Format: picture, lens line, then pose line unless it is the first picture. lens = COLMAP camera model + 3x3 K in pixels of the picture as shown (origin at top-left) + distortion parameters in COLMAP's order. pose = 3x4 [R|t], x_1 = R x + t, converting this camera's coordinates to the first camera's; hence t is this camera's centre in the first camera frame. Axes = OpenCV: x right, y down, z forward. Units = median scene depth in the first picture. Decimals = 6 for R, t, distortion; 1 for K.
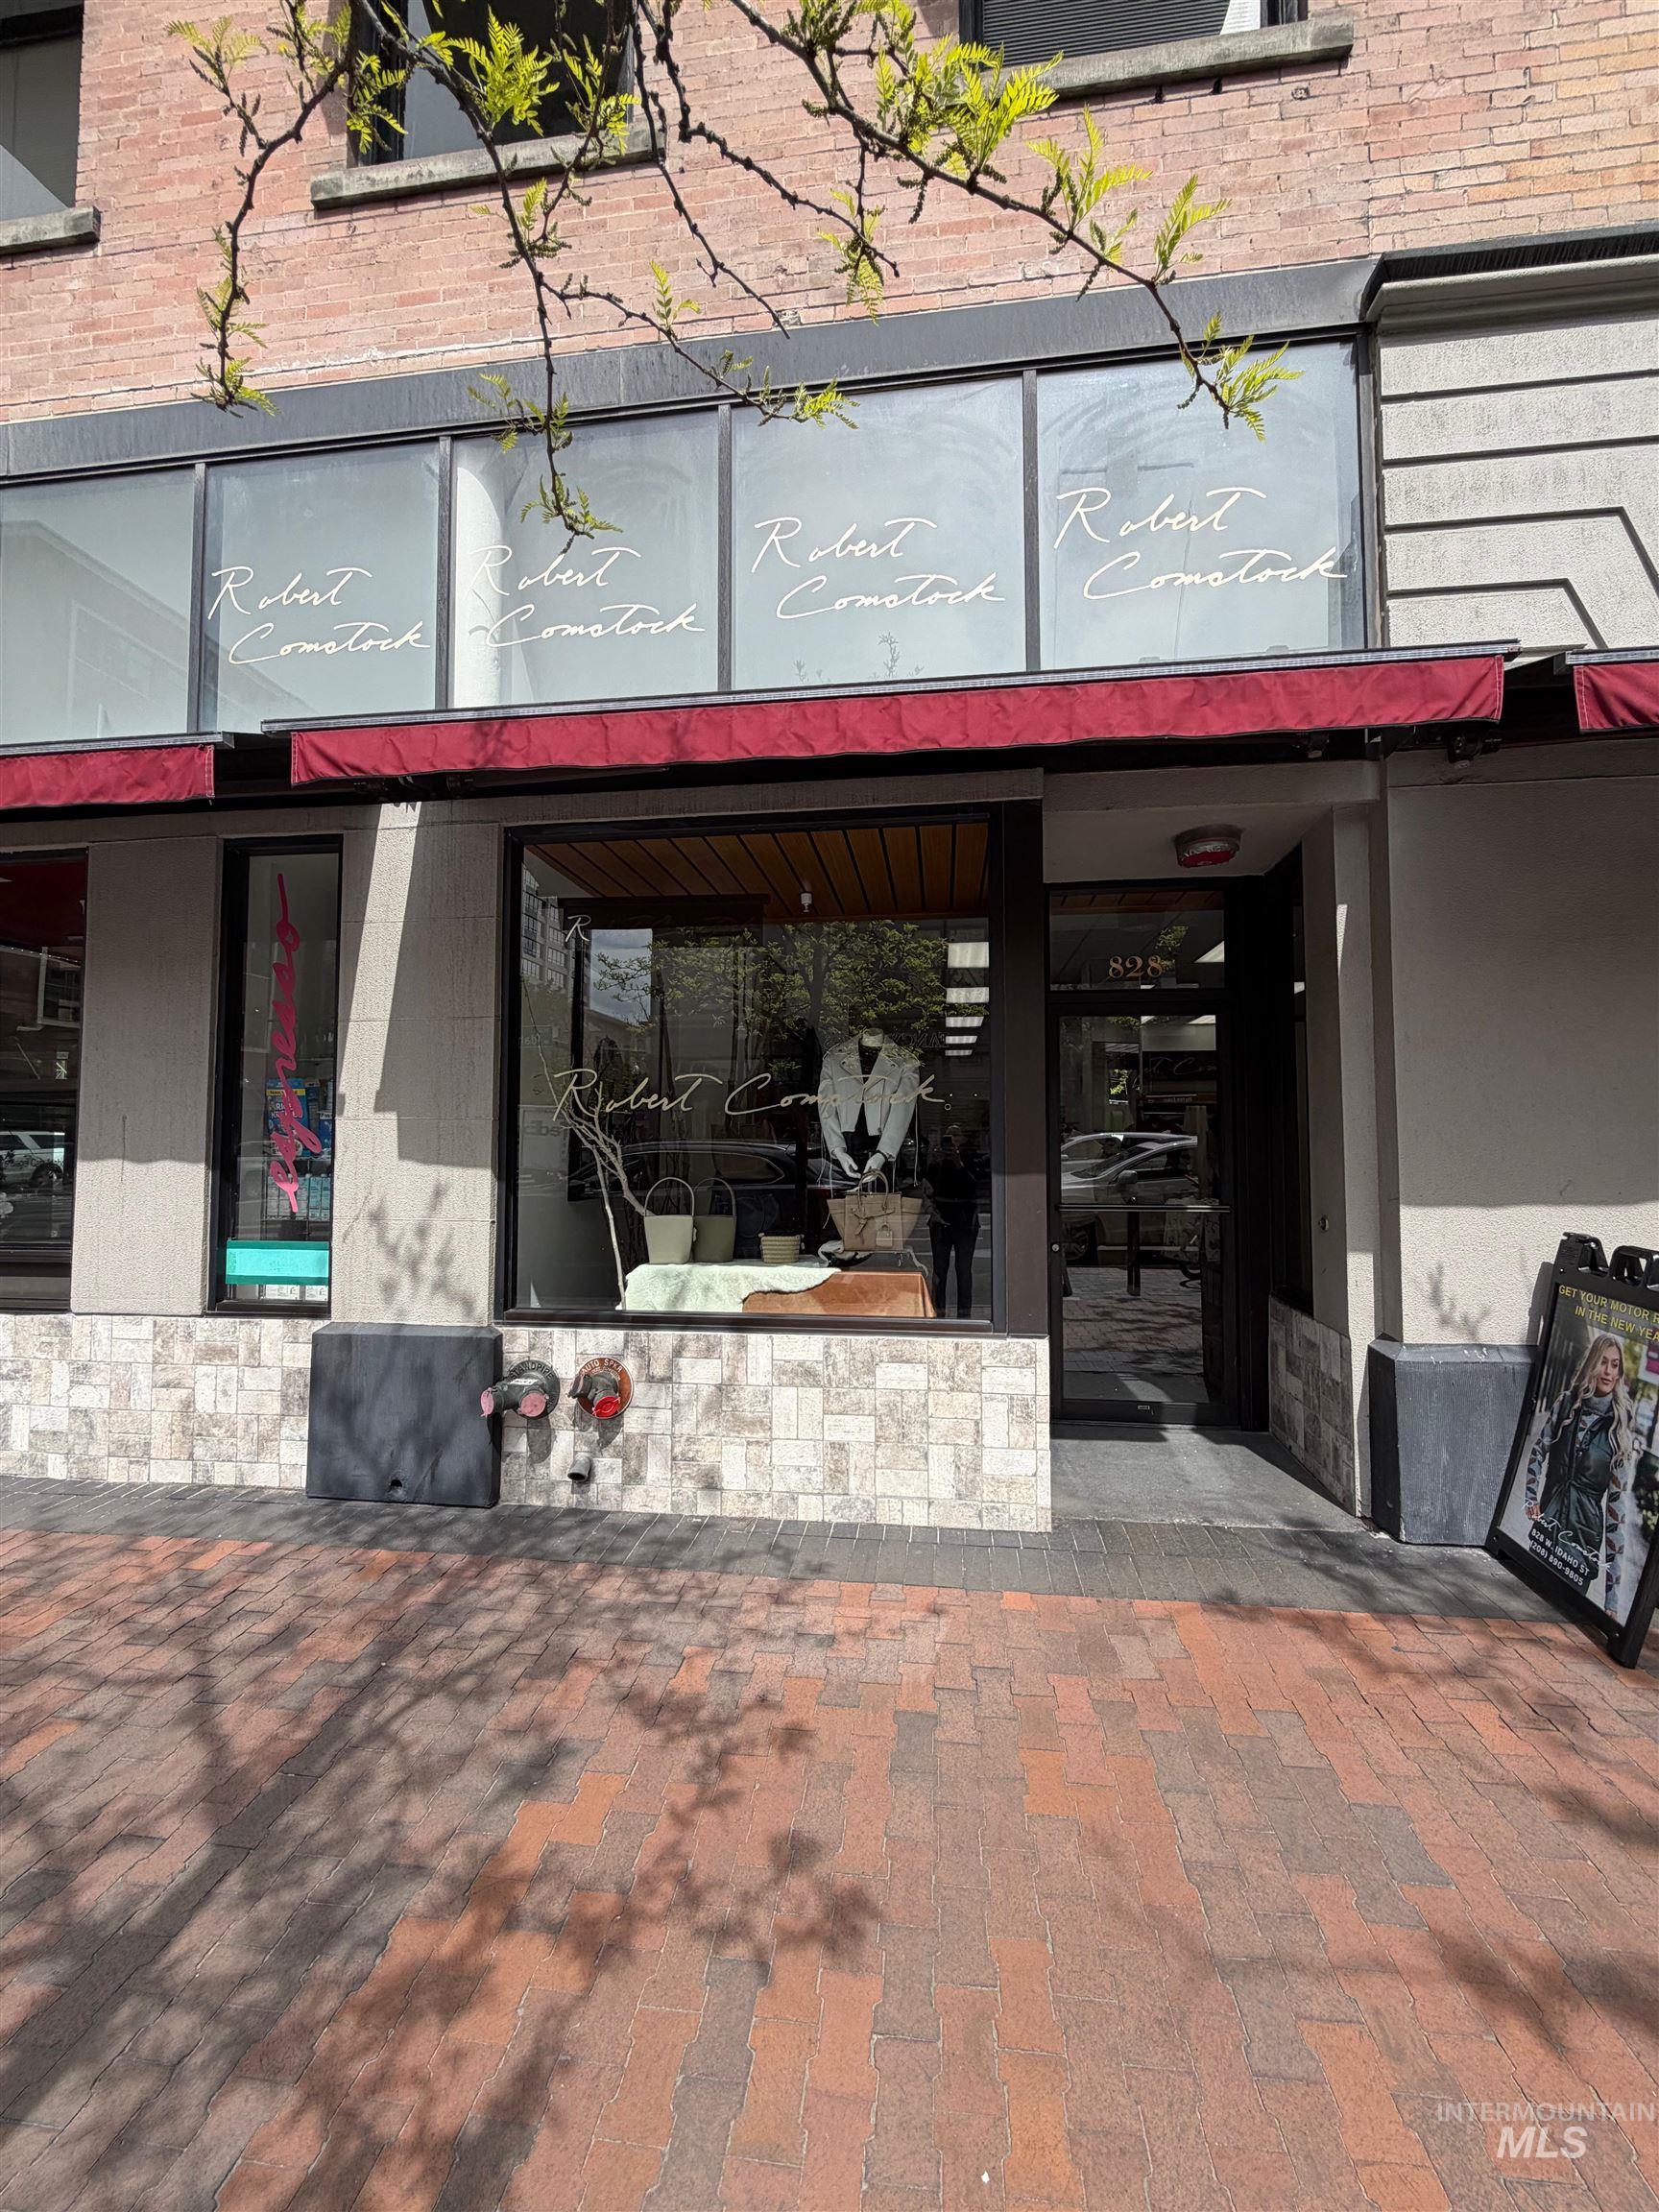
lens RADIAL K [[877.4, 0, 835.3], [0, 877.4, 1098.3], [0, 0, 1]] dist [0.001352, -0.000302]
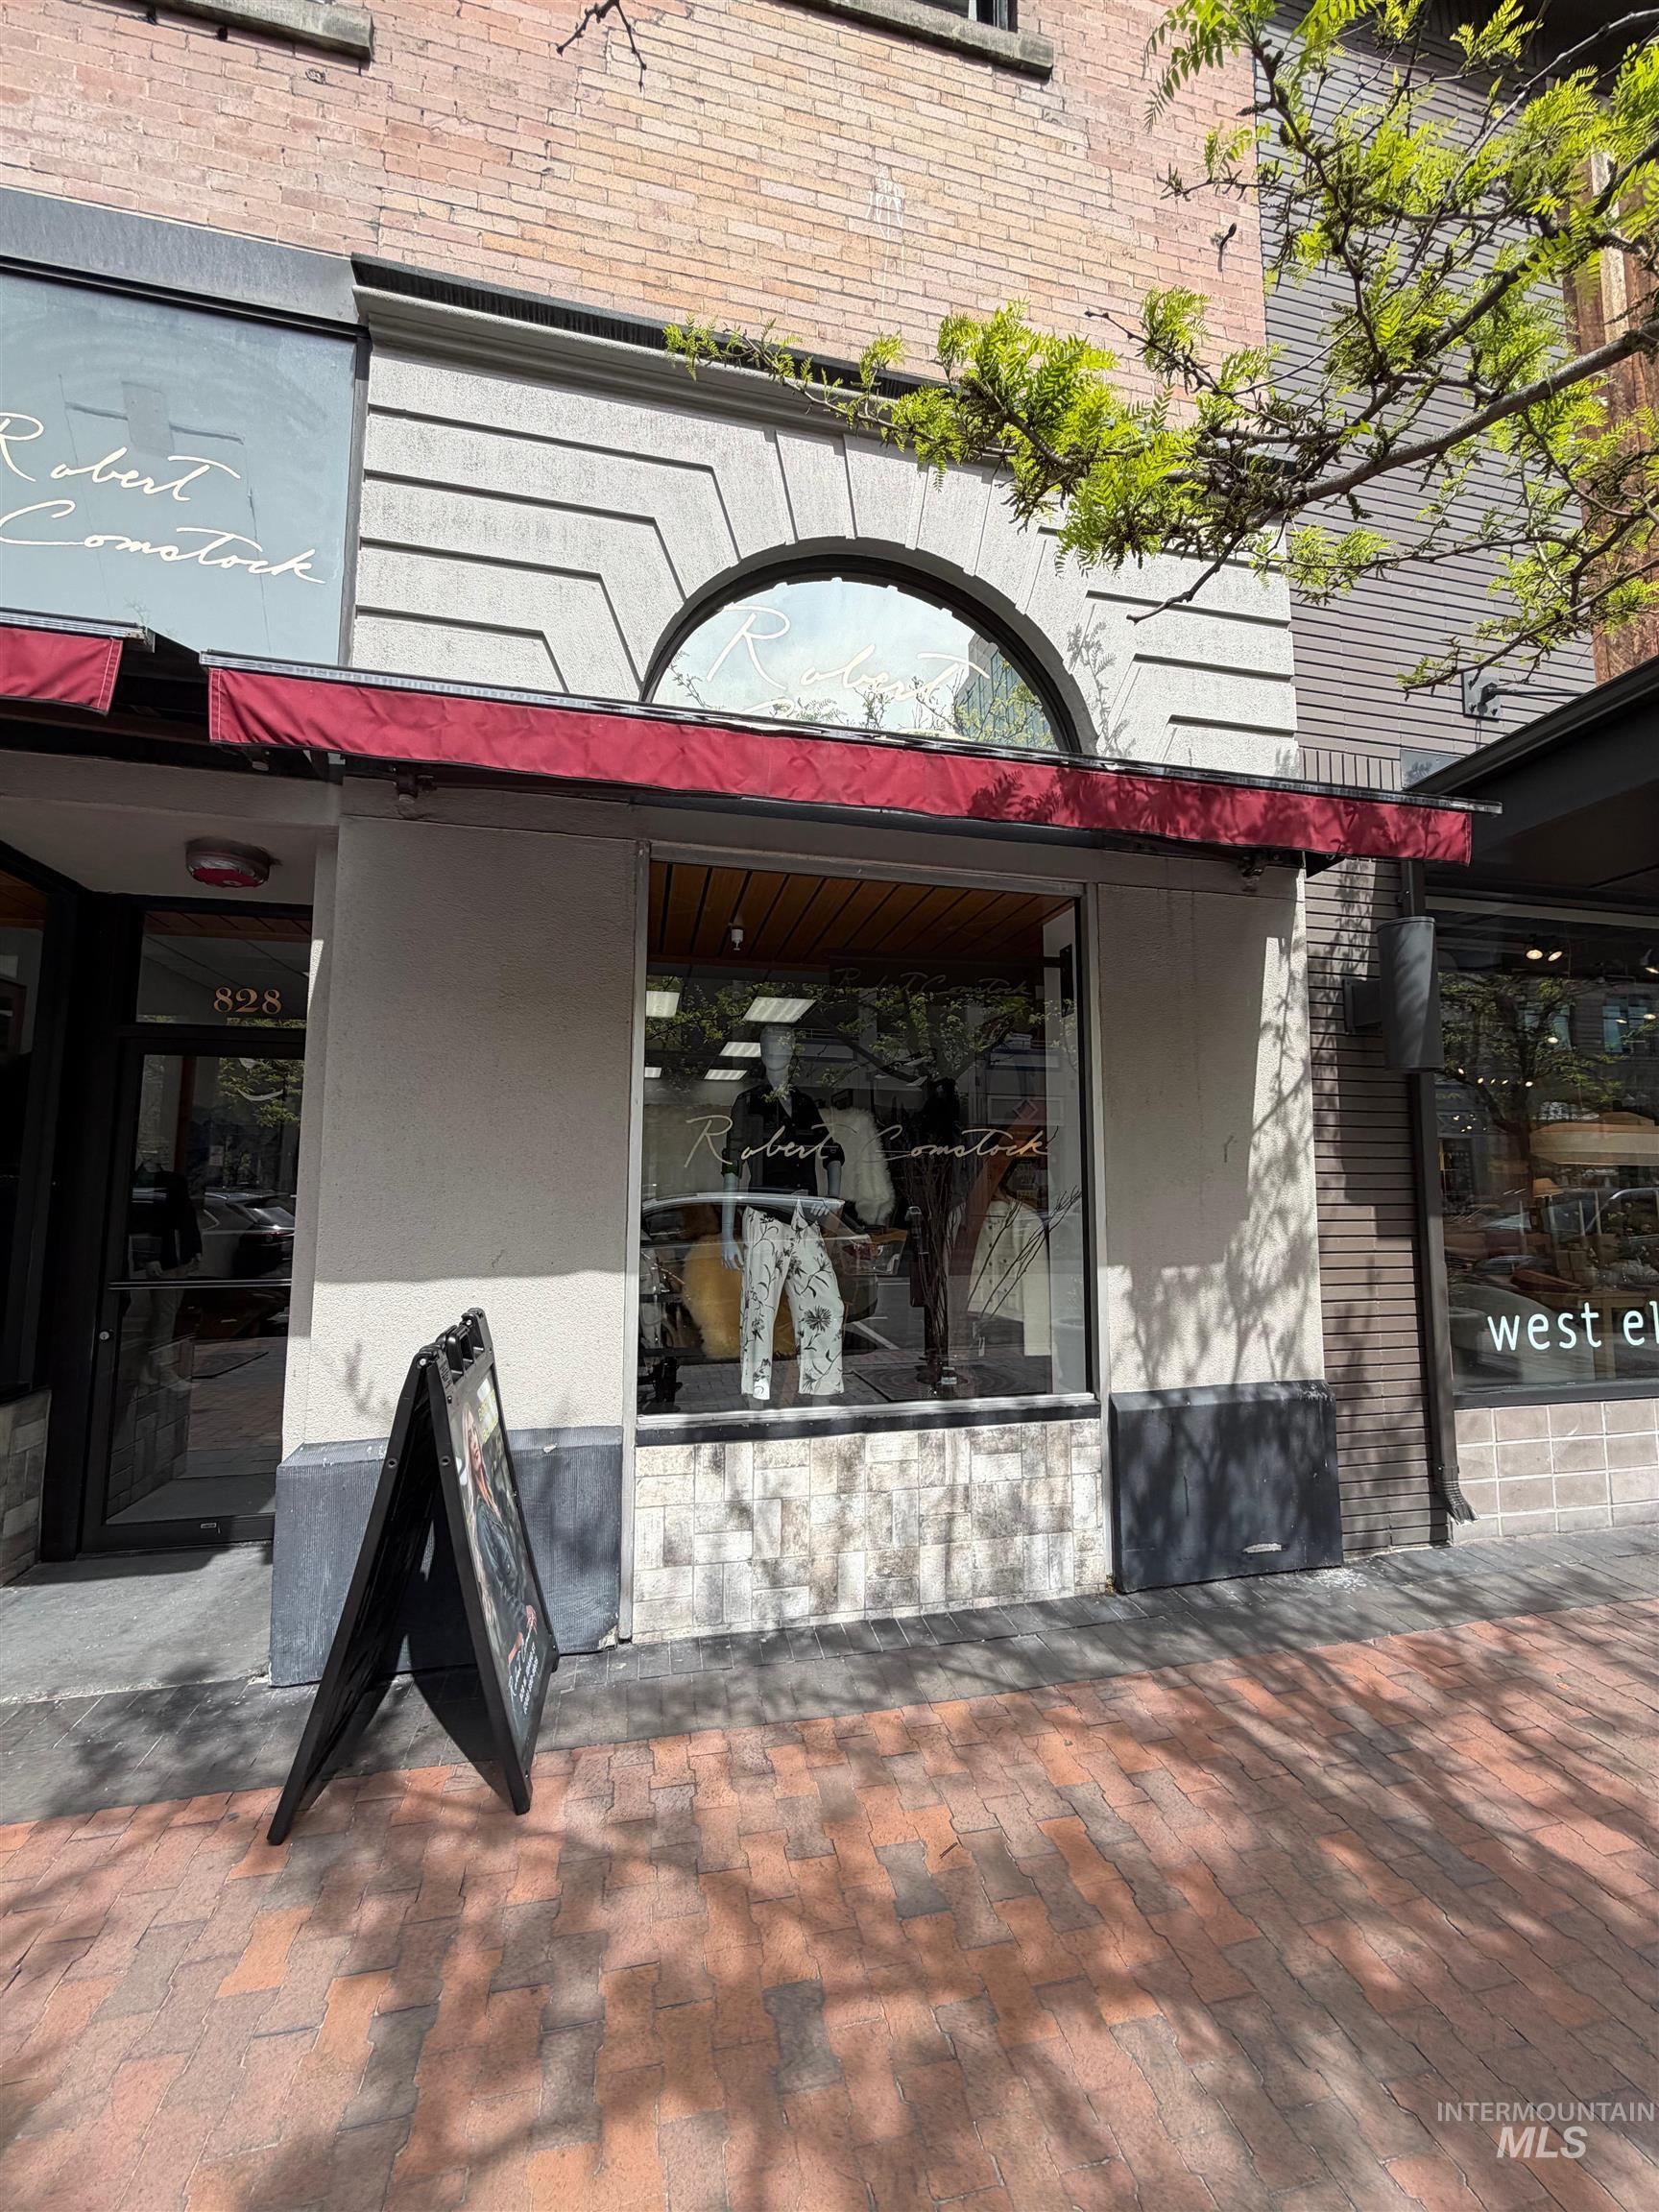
lens RADIAL K [[877.4, 0, 829.8], [0, 877.4, 1099.4], [0, 0, 1]] dist [0.001352, -0.000302]
pose [[0.940137, 0.038753, 0.338587, 0.776855], [-0.019272, 0.997969, -0.060710, -0.015198], [-0.340252, 0.050550, 0.938974, -0.005088]]
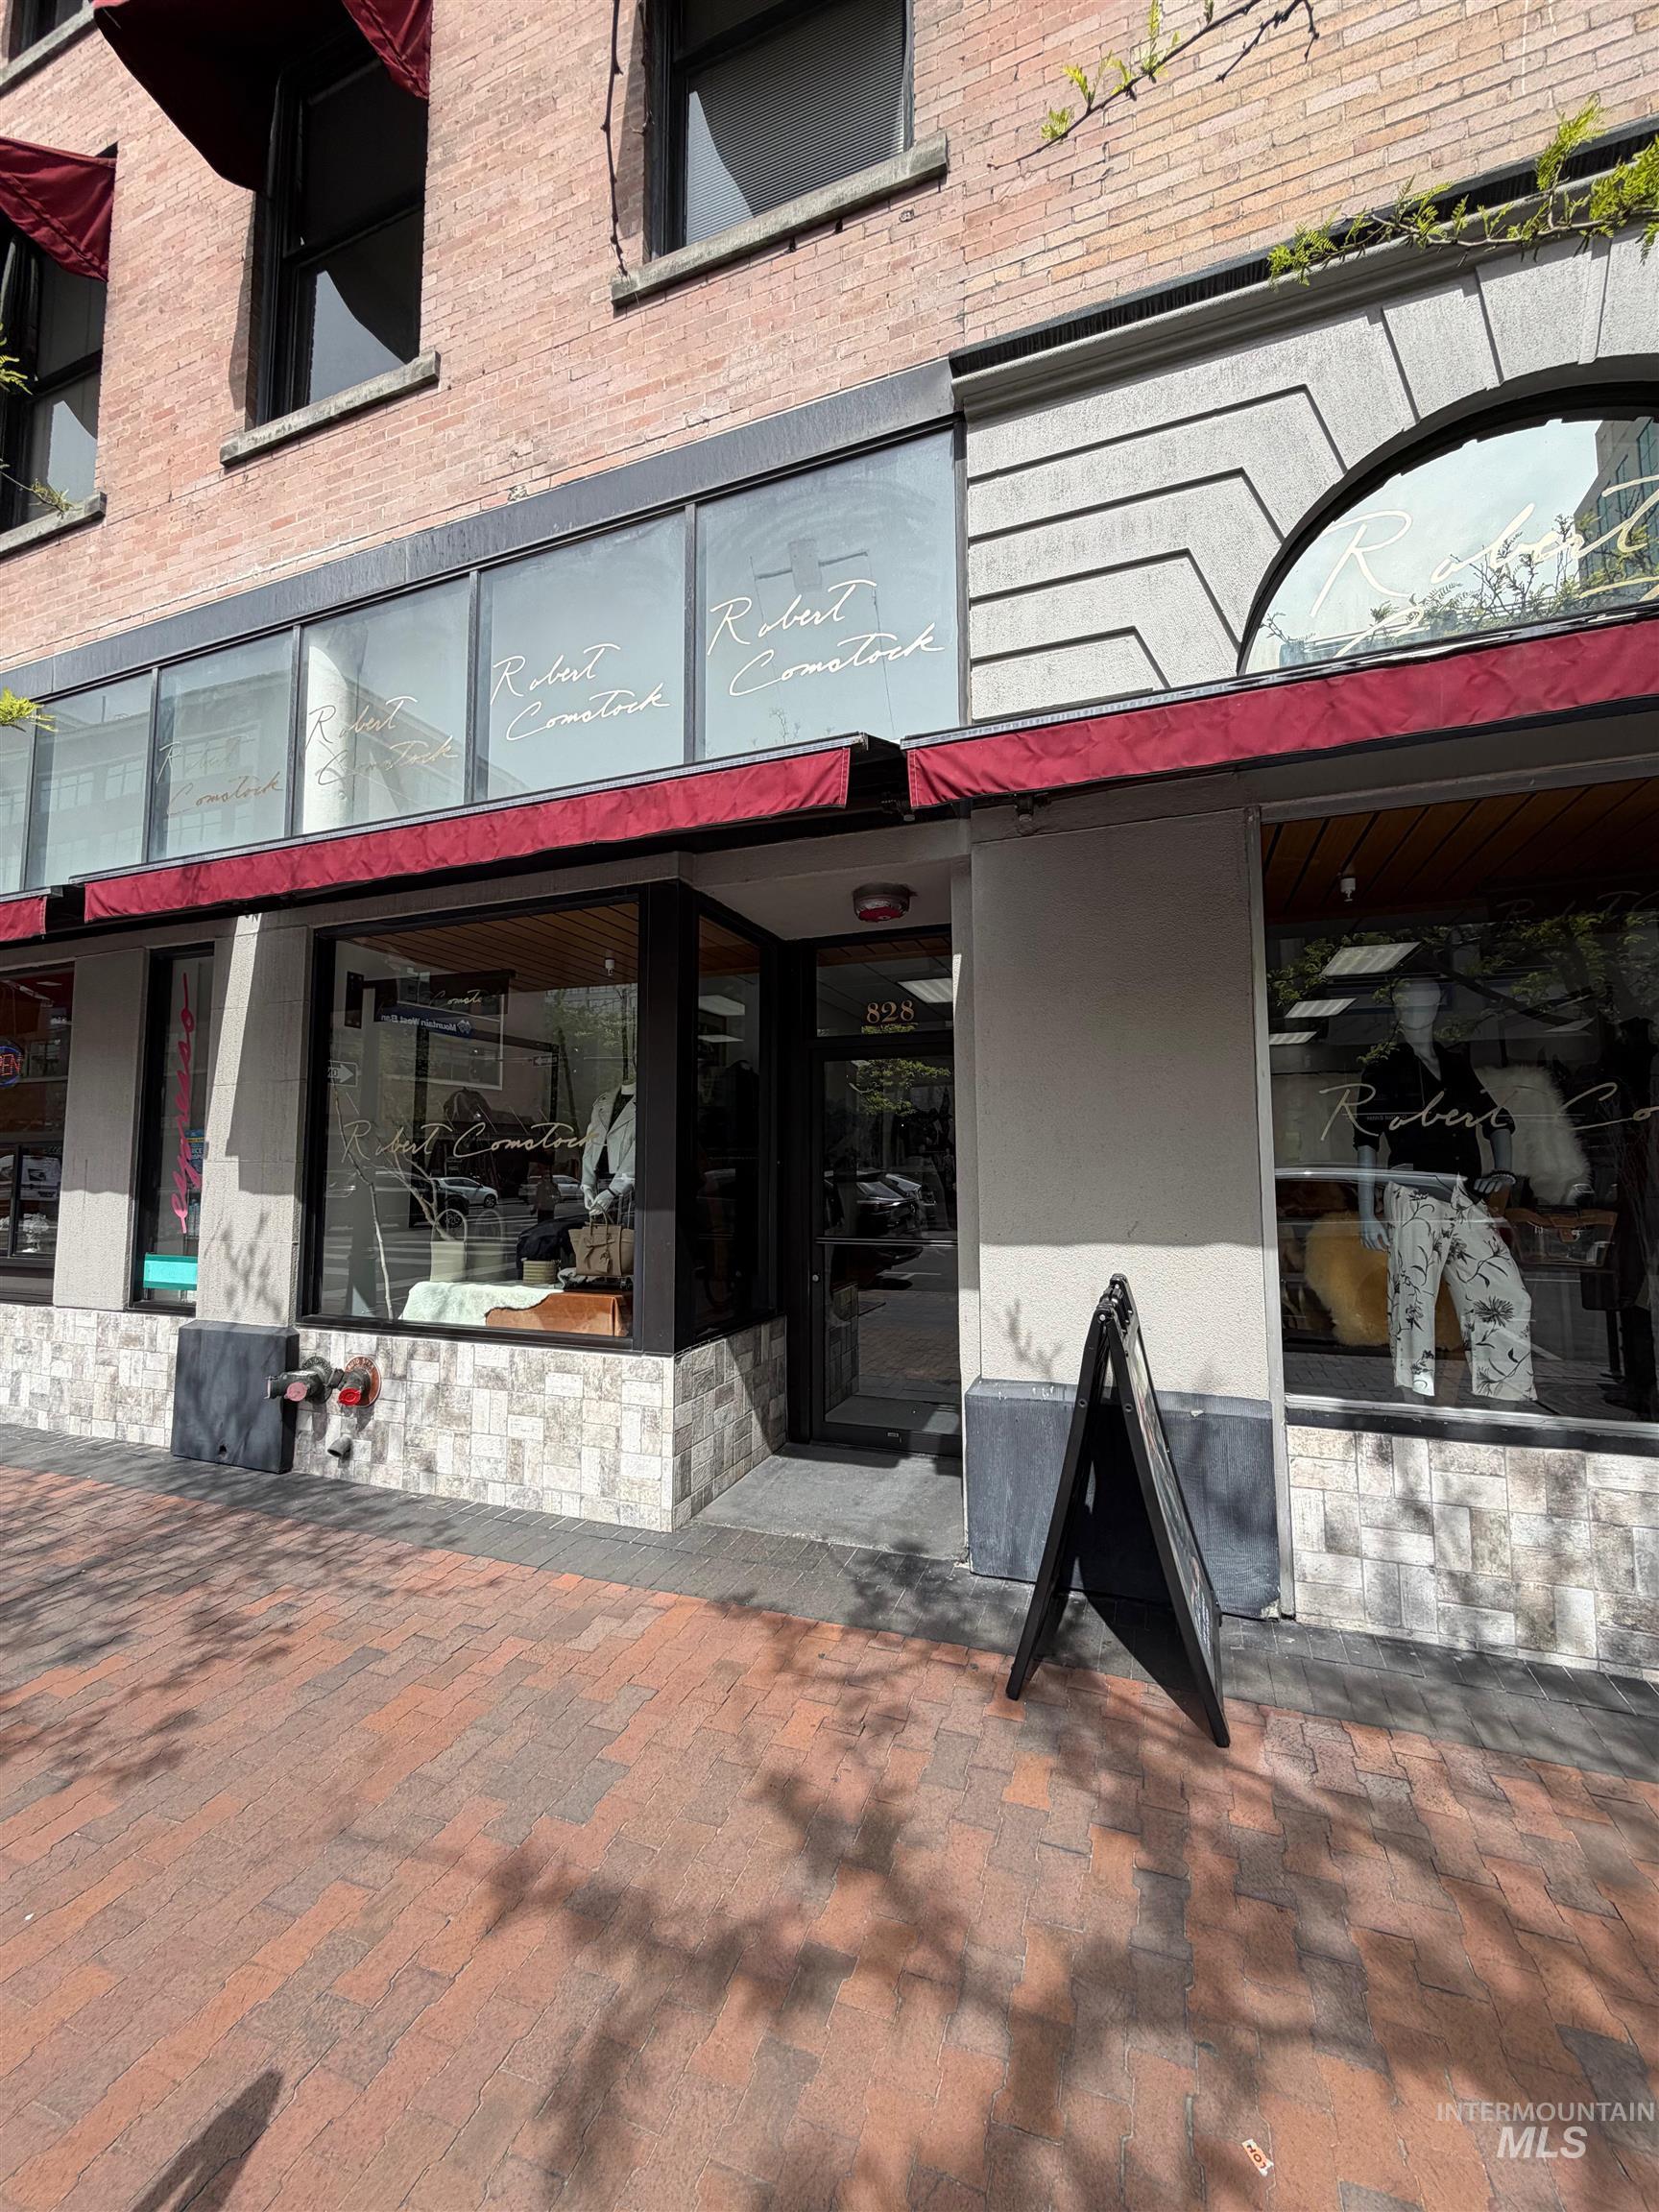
lens RADIAL K [[877.4, 0, 832.3], [0, 877.4, 1098.8], [0, 0, 1]] dist [0.001352, -0.000302]
pose [[0.973058, -0.019799, -0.229708, 0.675504], [0.012828, 0.999412, -0.031801, -0.016775], [0.230203, 0.027997, 0.972740, -0.049760]]
